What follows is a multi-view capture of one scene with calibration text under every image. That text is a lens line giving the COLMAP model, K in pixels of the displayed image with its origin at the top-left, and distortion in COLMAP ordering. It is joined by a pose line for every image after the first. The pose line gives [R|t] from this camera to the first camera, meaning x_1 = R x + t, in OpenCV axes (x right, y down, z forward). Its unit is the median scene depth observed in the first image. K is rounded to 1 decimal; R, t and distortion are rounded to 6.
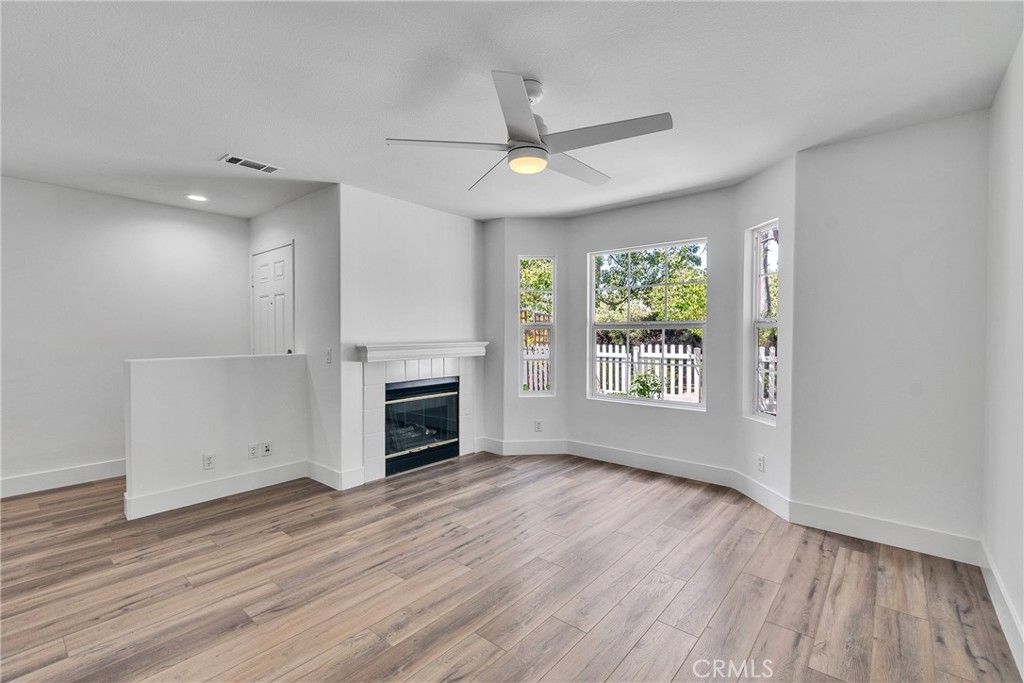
lens RADIAL K [[448.3, 0, 513.2], [0, 448.3, 328.9], [0, 0, 1]] dist [0.007294, -0.002877]
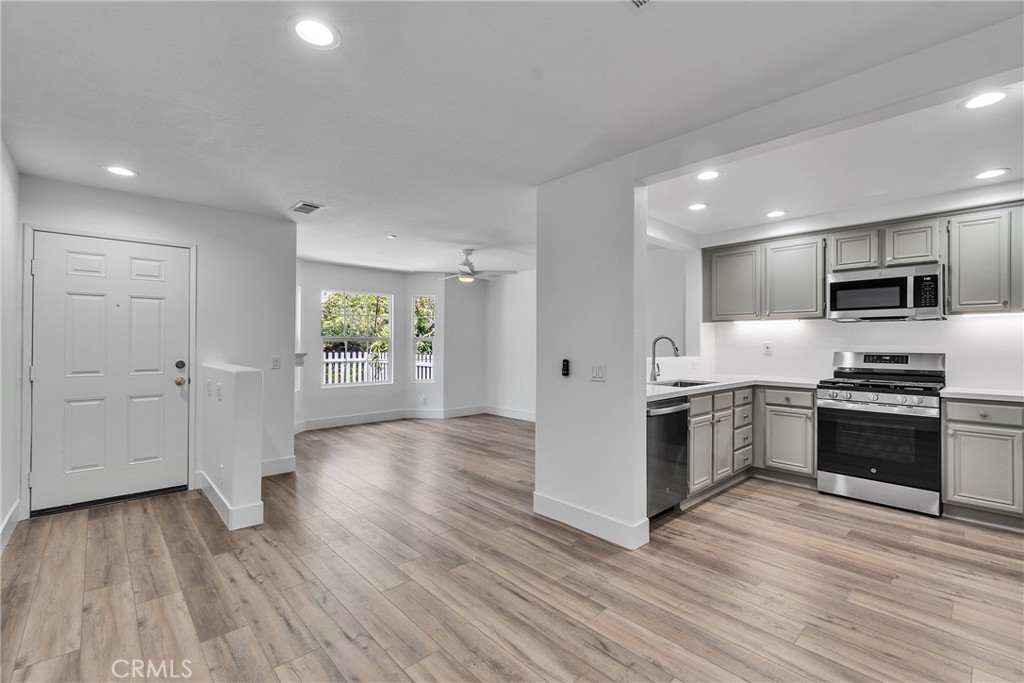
lens RADIAL K [[448.3, 0, 517.4], [0, 448.3, 339.9], [0, 0, 1]] dist [0.007294, -0.002877]
pose [[0.111626, 0.012882, 0.993667, -1.751788], [-0.011223, 0.999869, -0.011701, 0.002741], [-0.993687, -0.009846, 0.111756, 0.287332]]
